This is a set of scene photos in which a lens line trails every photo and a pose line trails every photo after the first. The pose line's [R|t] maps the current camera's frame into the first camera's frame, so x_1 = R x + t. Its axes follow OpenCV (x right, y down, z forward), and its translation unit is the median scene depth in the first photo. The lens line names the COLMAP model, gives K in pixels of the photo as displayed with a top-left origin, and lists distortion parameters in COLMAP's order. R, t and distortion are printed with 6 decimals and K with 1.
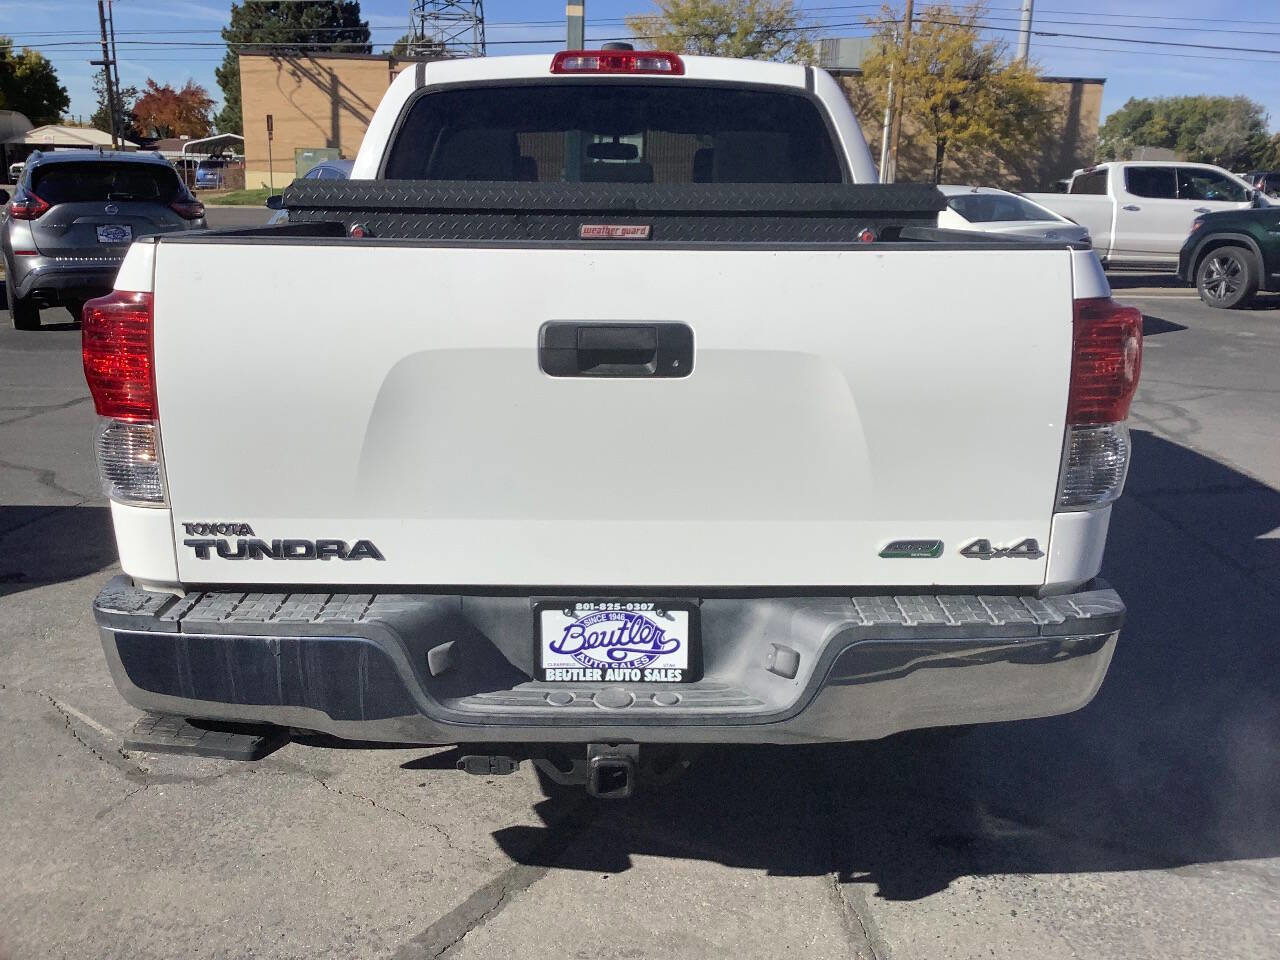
lens RADIAL K [[1166.5, 0, 636.6], [0, 1166.5, 476.7], [0, 0, 1]] dist [0.085729, -0.127516]
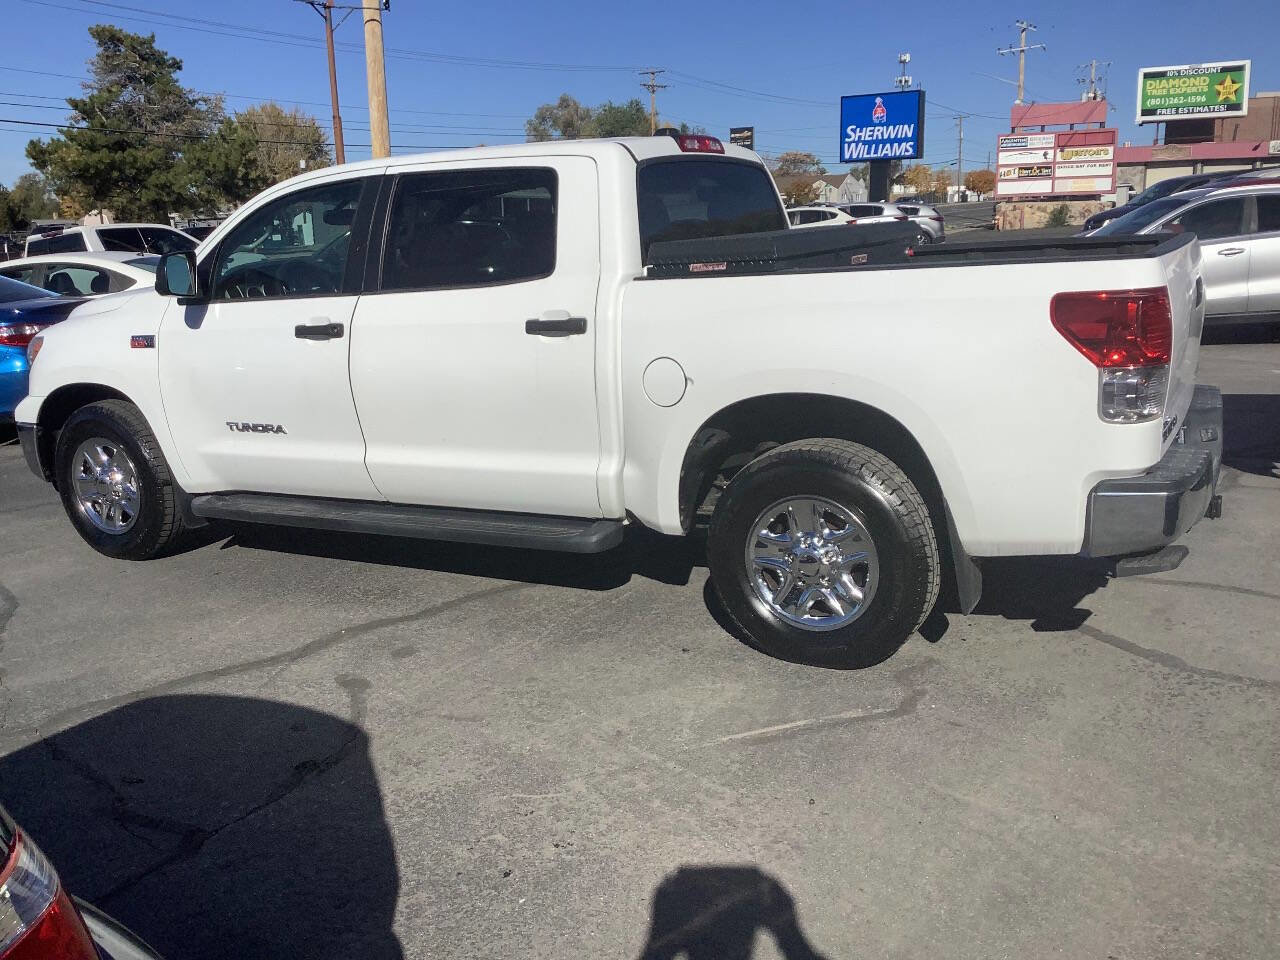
lens RADIAL K [[1166.5, 0, 636.6], [0, 1166.5, 476.7], [0, 0, 1]] dist [0.085729, -0.127516]
pose [[0.484788, -0.223120, 0.845694, -2.101364], [0.265594, 0.958810, 0.100714, -0.245697], [-0.833331, 0.175786, 0.524078, 0.735060]]
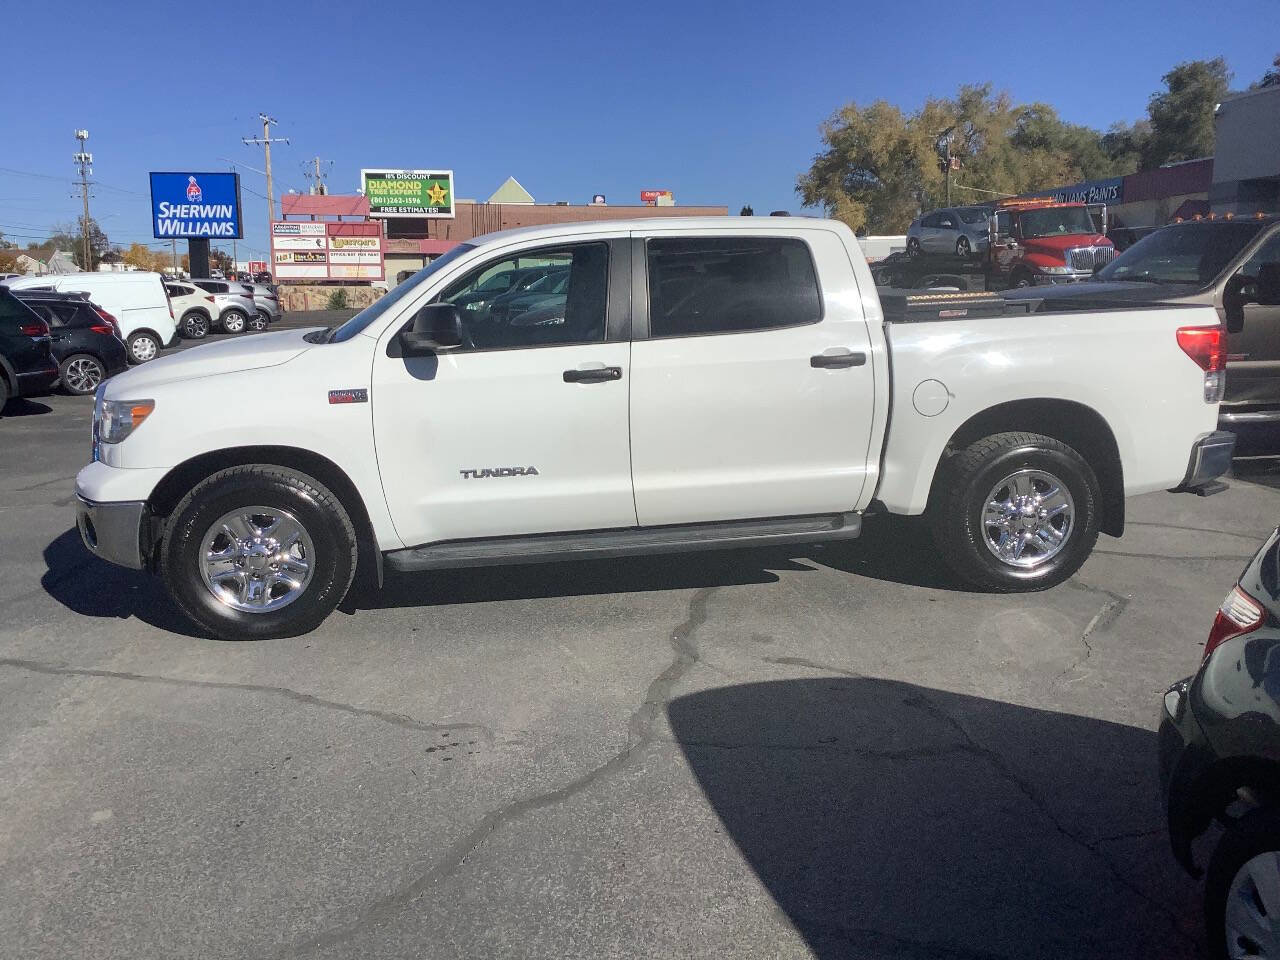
lens RADIAL K [[1159.1, 0, 640.0], [0, 1159.1, 480.0], [0, 0, 1]] dist [0.105138, -0.184329]
pose [[-0.159460, -0.181369, 0.970401, -2.829741], [0.262566, 0.939781, 0.218792, -0.732181], [-0.951647, 0.289683, -0.102236, 2.530607]]
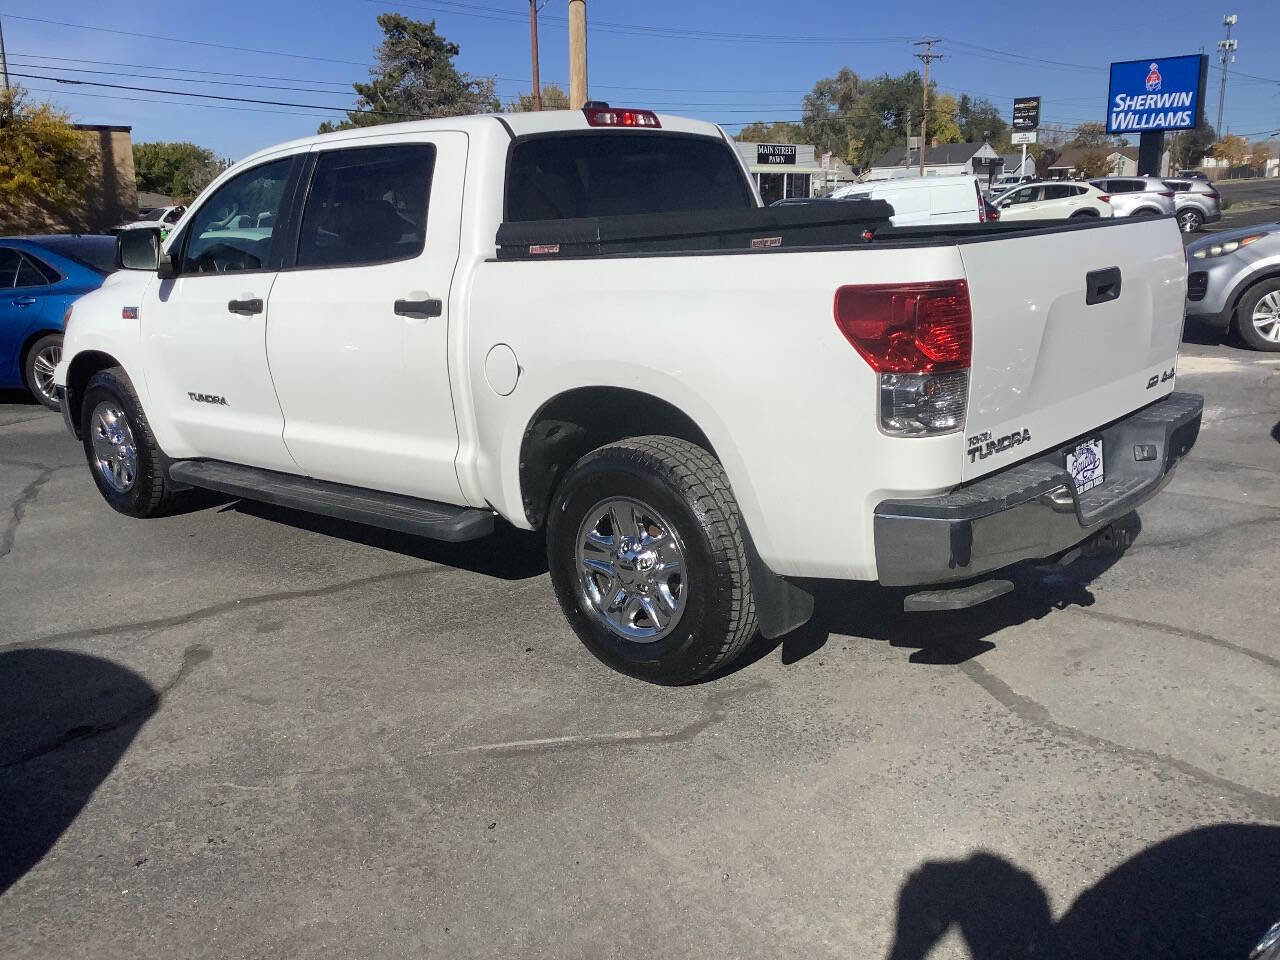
lens RADIAL K [[1159.1, 0, 640.0], [0, 1159.1, 480.0], [0, 0, 1]] dist [0.105138, -0.184329]
pose [[0.674667, -0.208639, 0.708021, -1.619467], [0.231696, 0.970598, 0.065235, -0.094100], [-0.700815, 0.120034, 0.703172, 0.274301]]
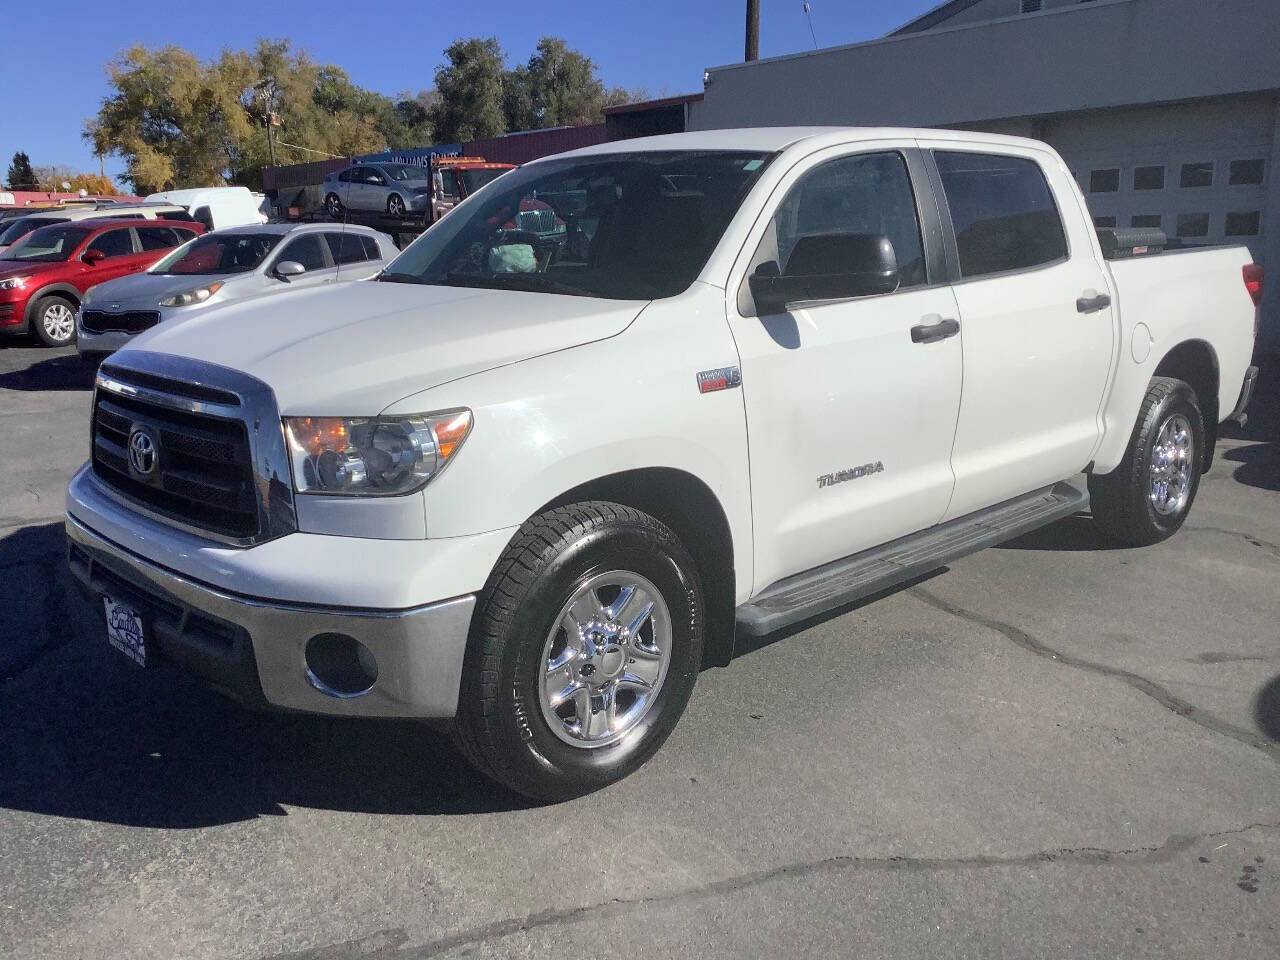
lens RADIAL K [[1153.5, 0, 640.0], [0, 1153.5, 480.0], [0, 0, 1]] dist [0.101078, -0.168821]
pose [[-0.691243, -0.160095, 0.704665, -1.455356], [0.180178, 0.906167, 0.382620, -0.993339], [-0.699800, 0.391448, -0.597535, 3.778186]]
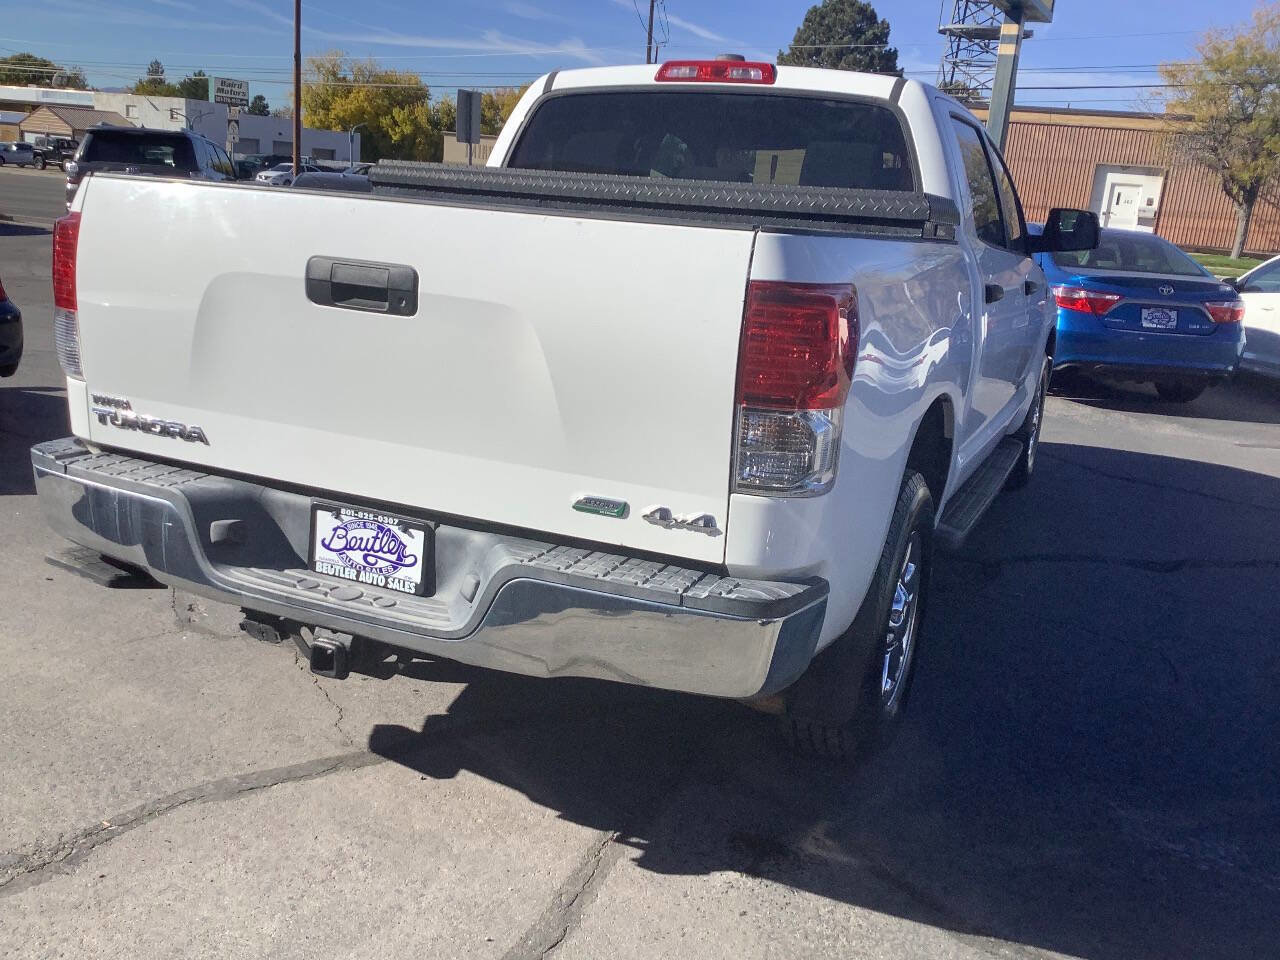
lens RADIAL K [[1153.5, 0, 640.0], [0, 1153.5, 480.0], [0, 0, 1]] dist [0.101078, -0.168821]
pose [[0.905226, 0.150797, -0.397274, 0.660856], [-0.163087, 0.986607, 0.002888, 0.029188], [0.392389, 0.062176, 0.917696, 0.060359]]
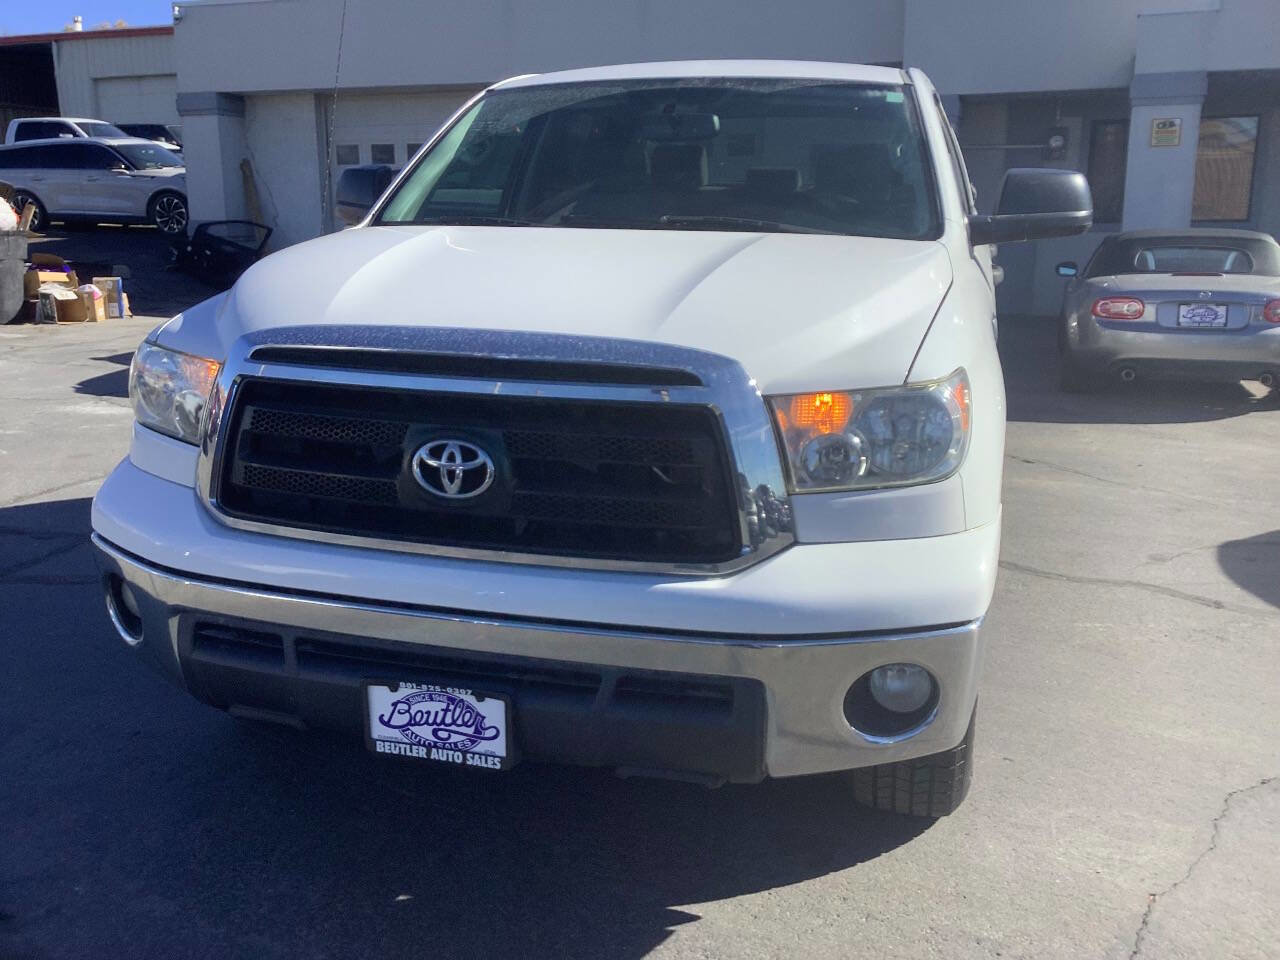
lens RADIAL K [[1159.1, 0, 640.0], [0, 1159.1, 480.0], [0, 0, 1]] dist [0.105138, -0.184329]
pose [[-0.961303, -0.082913, 0.262721, -0.463190], [0.051598, 0.882574, 0.467334, -1.031492], [-0.270619, 0.462806, -0.844142, 4.126476]]
